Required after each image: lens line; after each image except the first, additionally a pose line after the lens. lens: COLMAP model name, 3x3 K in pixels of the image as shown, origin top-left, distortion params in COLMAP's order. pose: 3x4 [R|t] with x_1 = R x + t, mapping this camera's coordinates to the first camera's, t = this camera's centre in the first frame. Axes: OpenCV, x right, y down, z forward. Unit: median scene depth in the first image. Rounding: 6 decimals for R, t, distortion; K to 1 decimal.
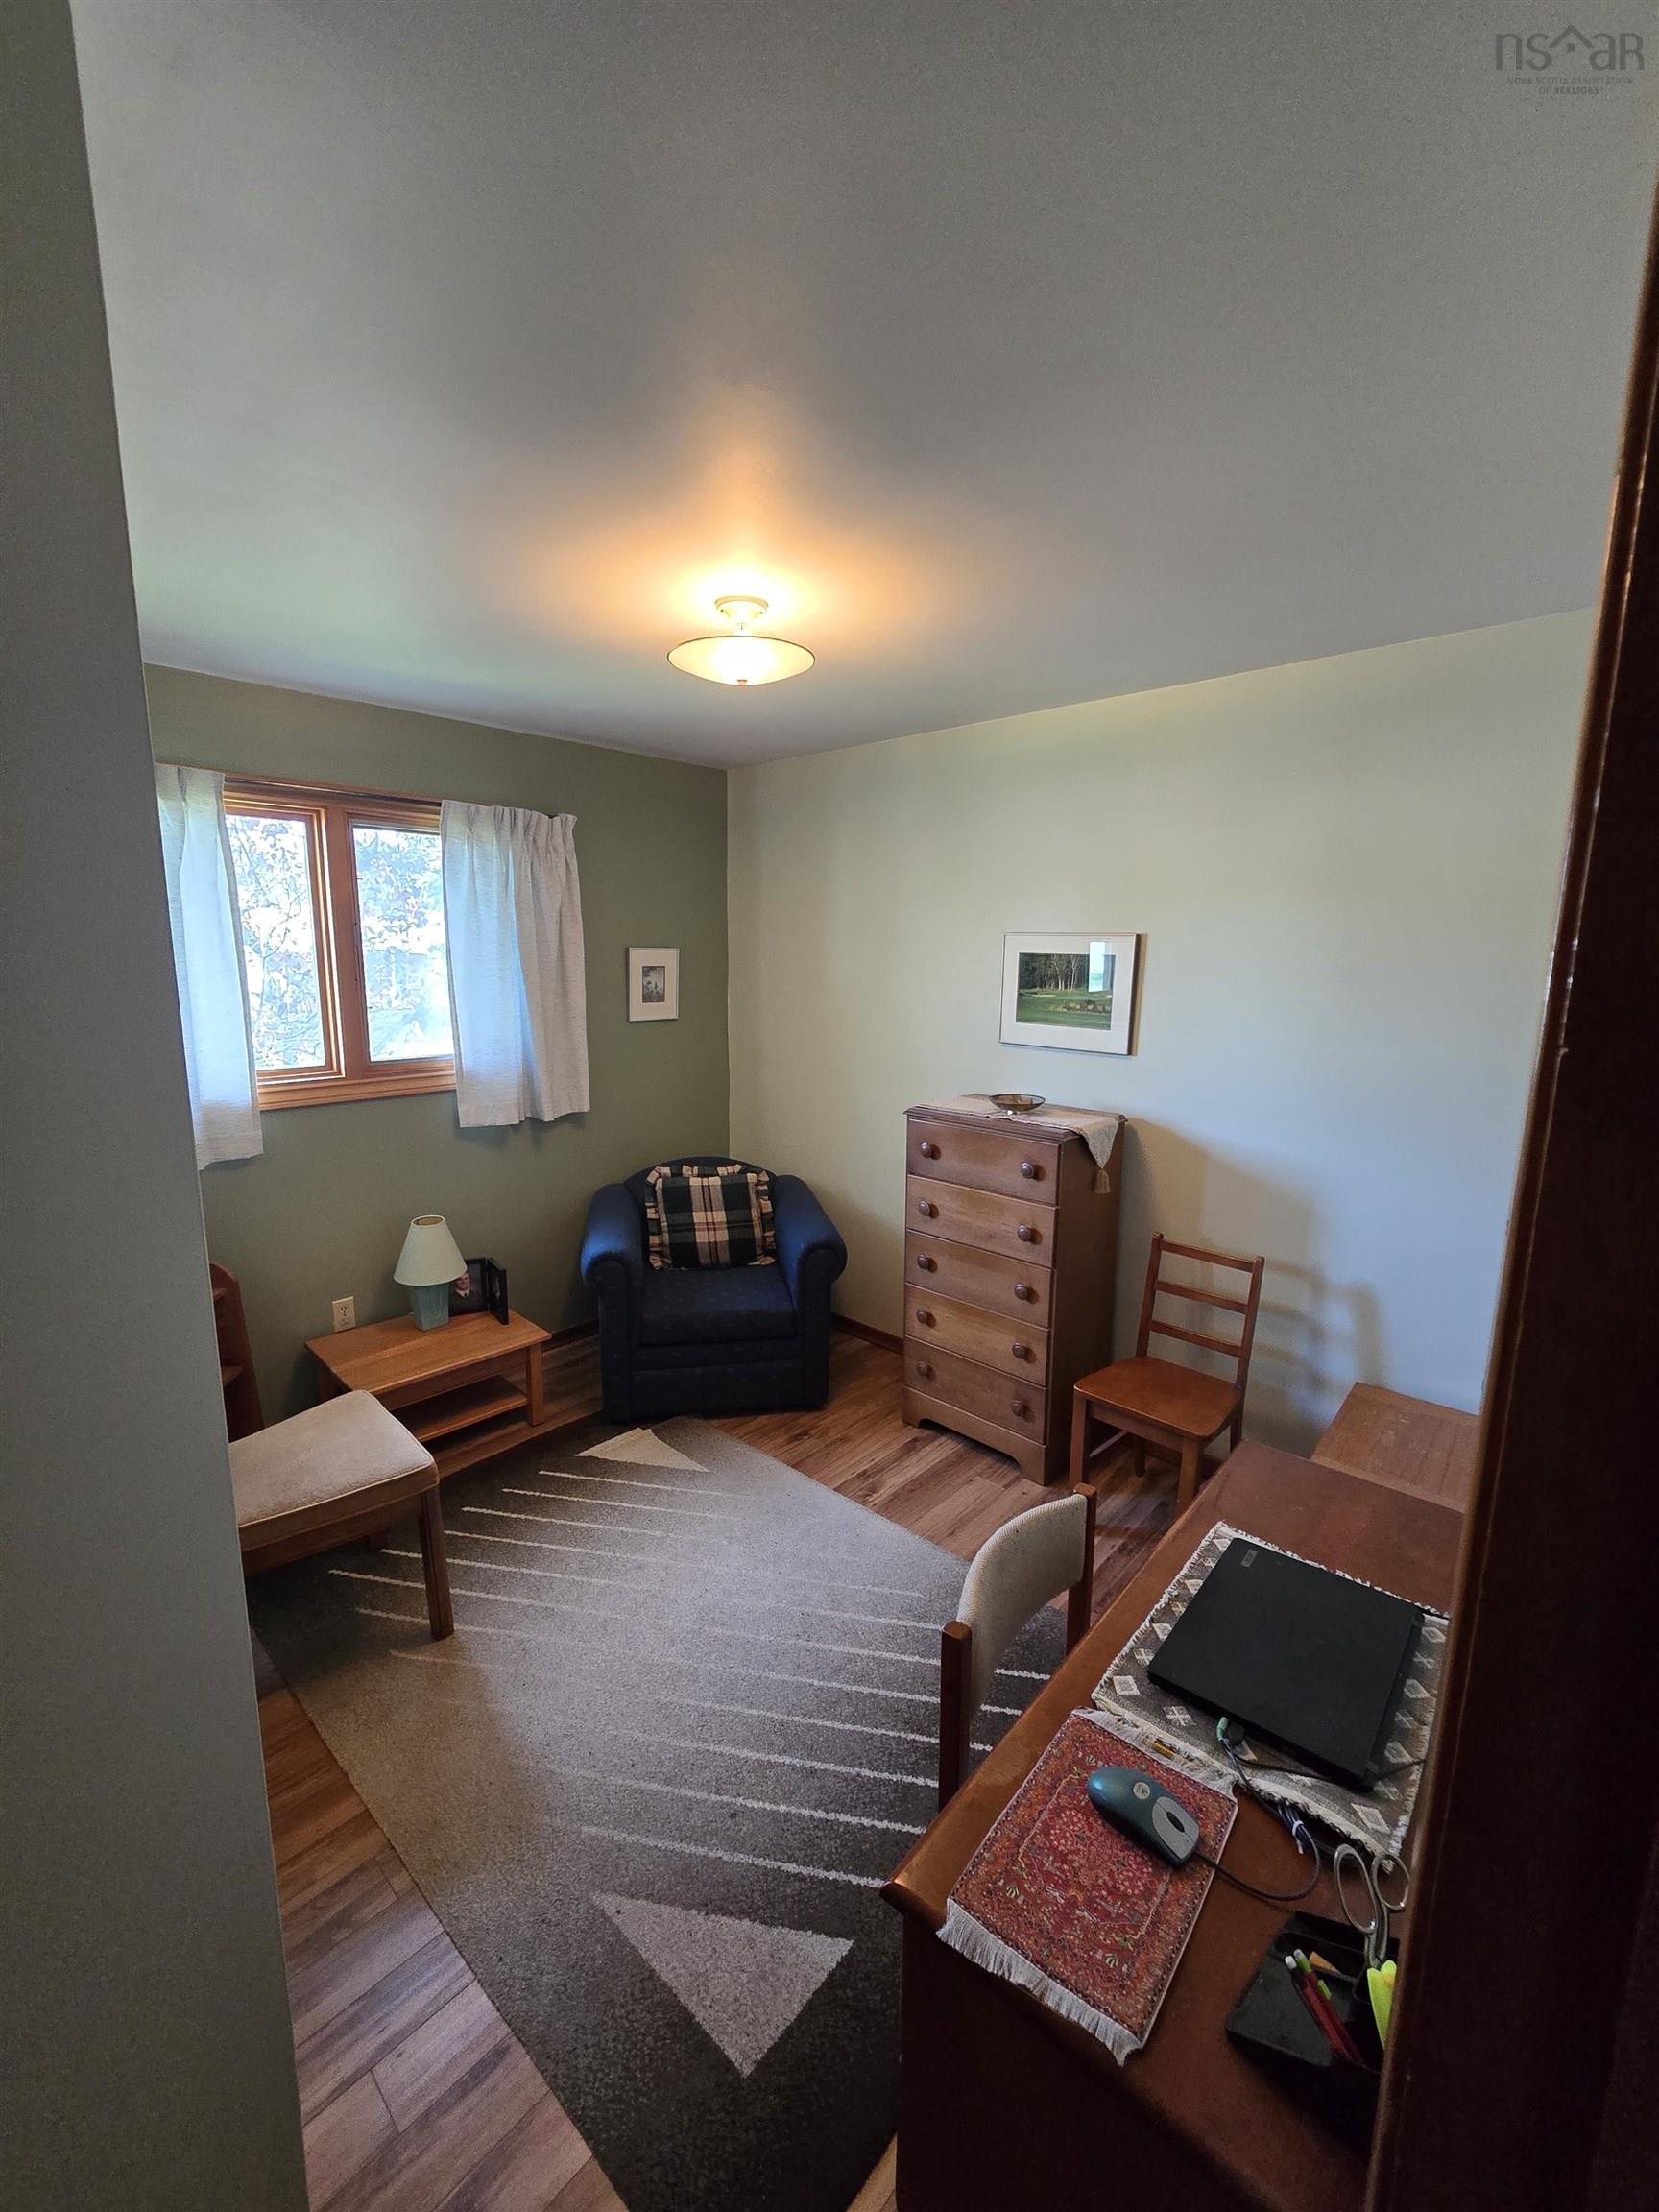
lens RADIAL K [[910.4, 0, 829.0], [0, 910.4, 1105.9], [0, 0, 1]] dist [-0.001071, 0.000174]
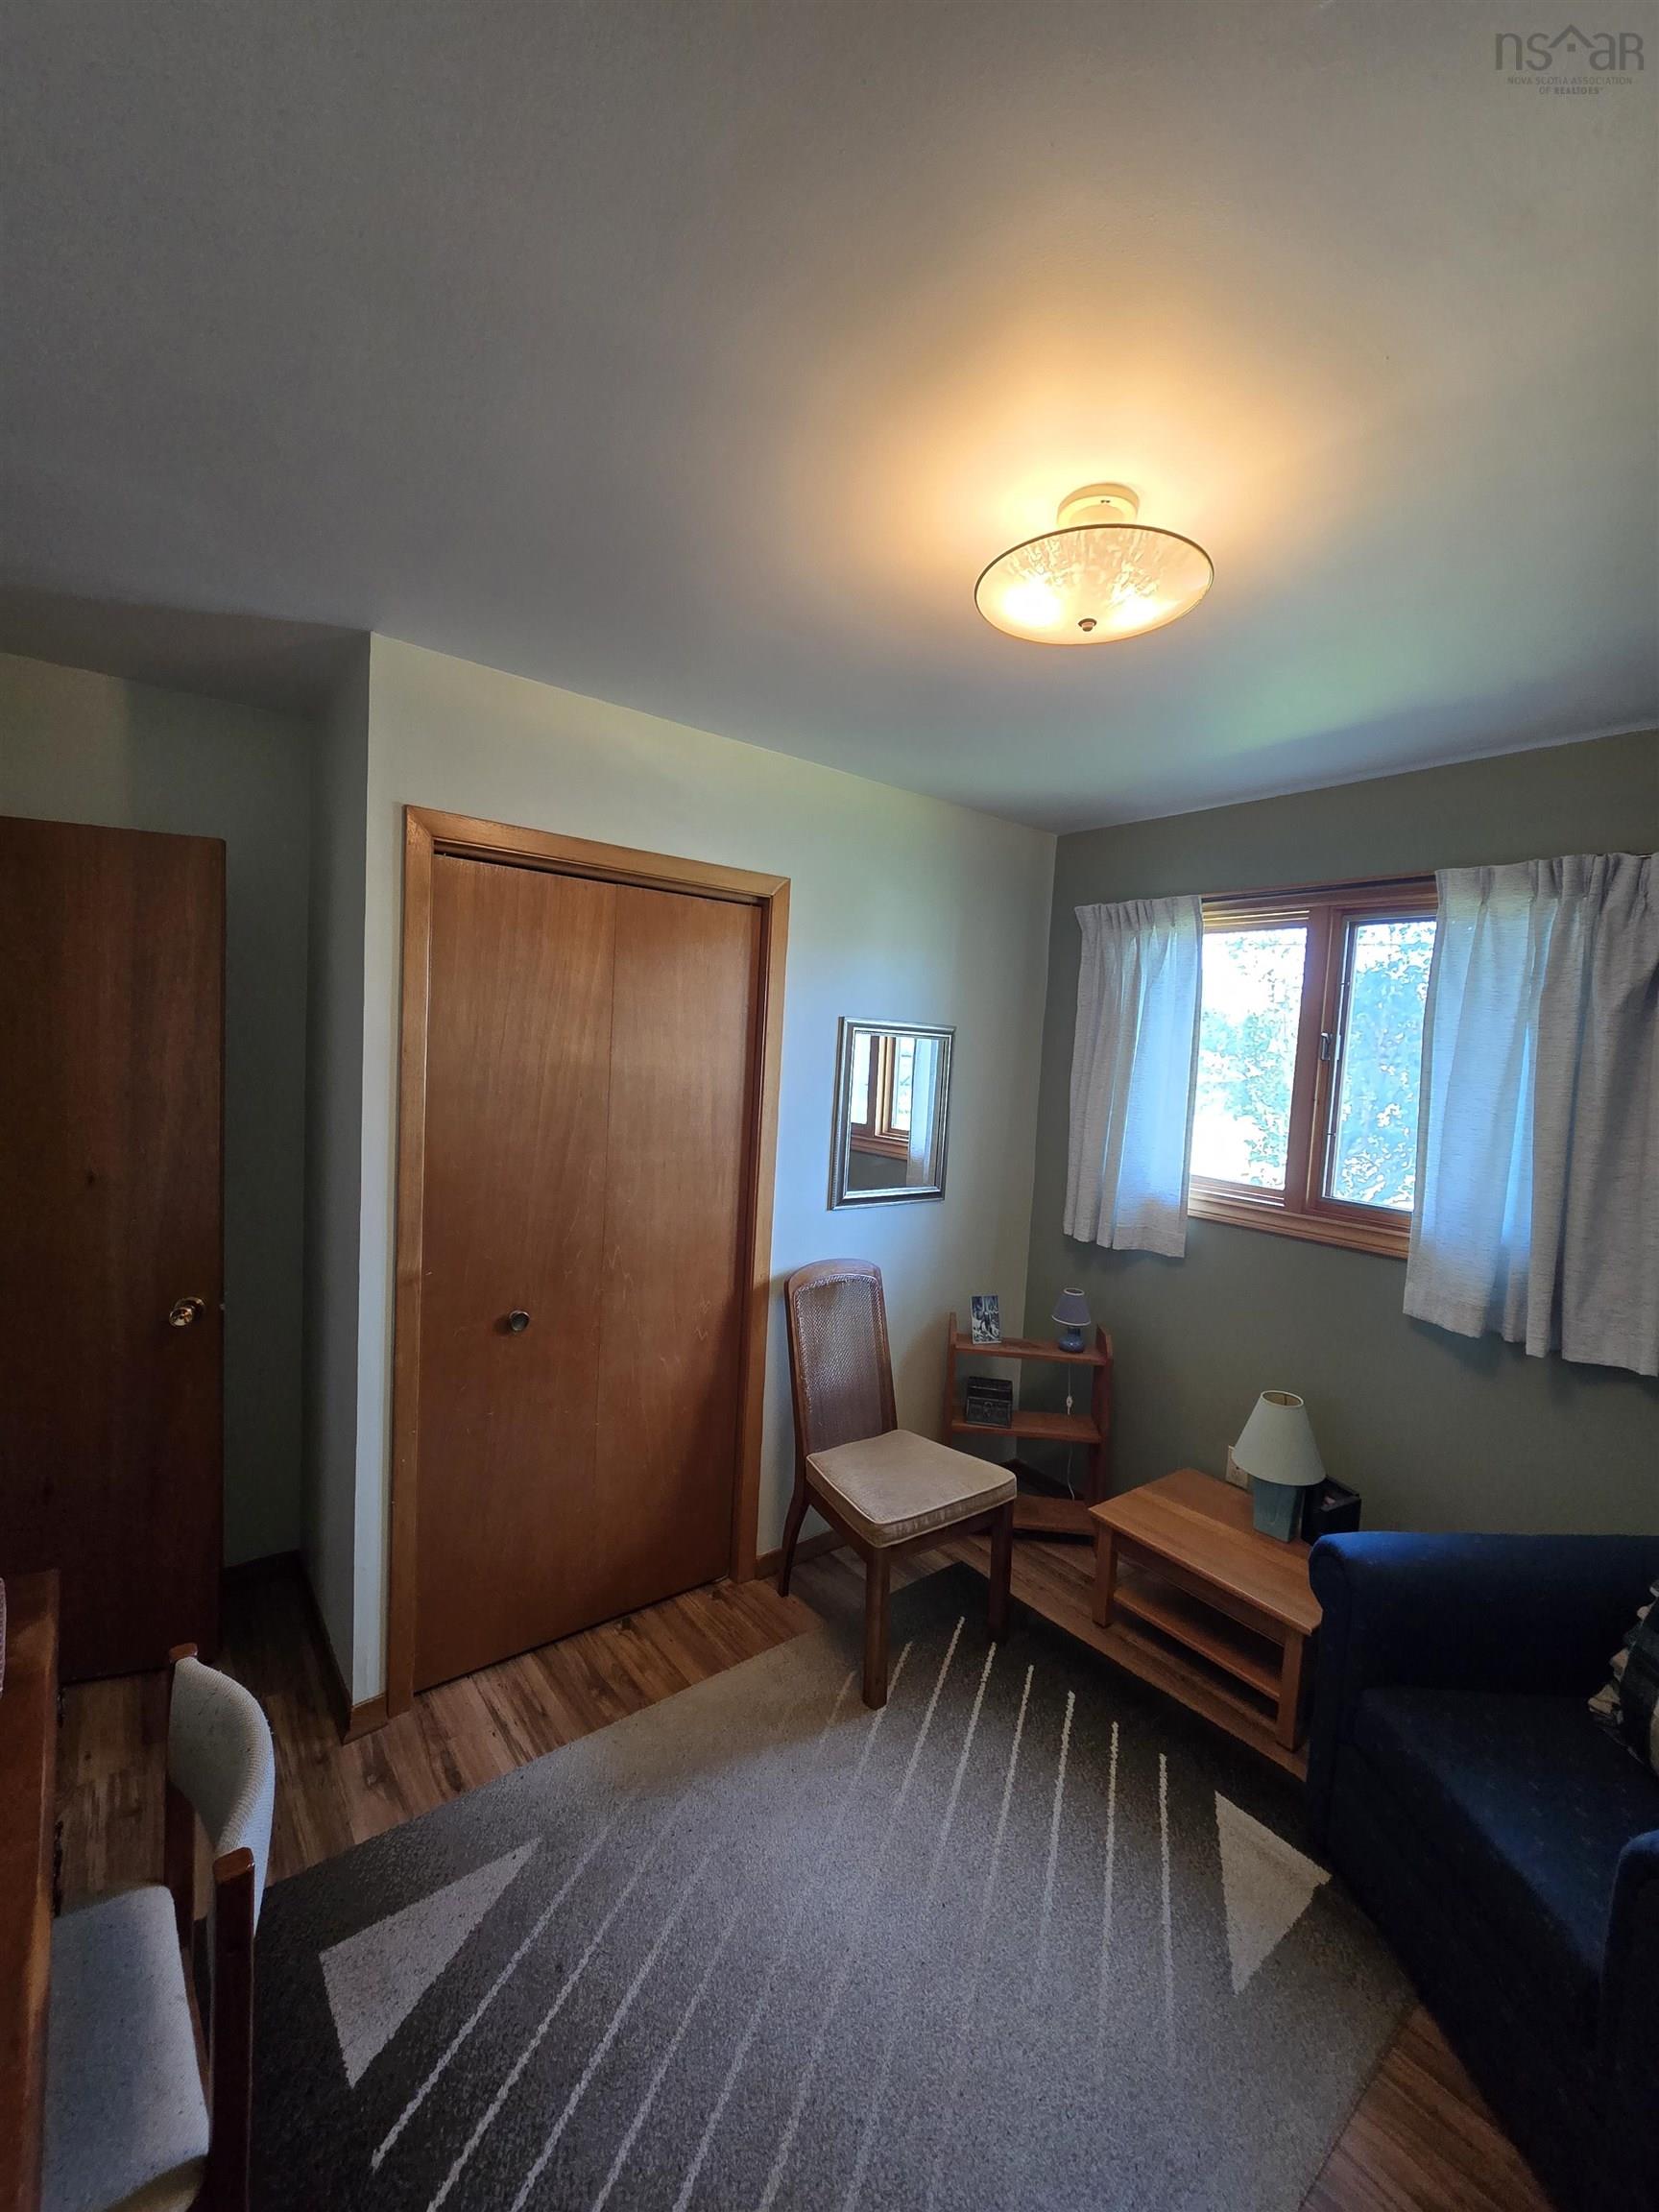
lens RADIAL K [[910.4, 0, 829.0], [0, 910.4, 1099.5], [0, 0, 1]] dist [-0.001071, 0.000174]
pose [[-0.158879, 0.038539, -0.986546, 0.420096], [-0.228991, 0.970551, 0.074792, -0.101745], [0.960375, 0.237793, -0.145376, 0.713811]]
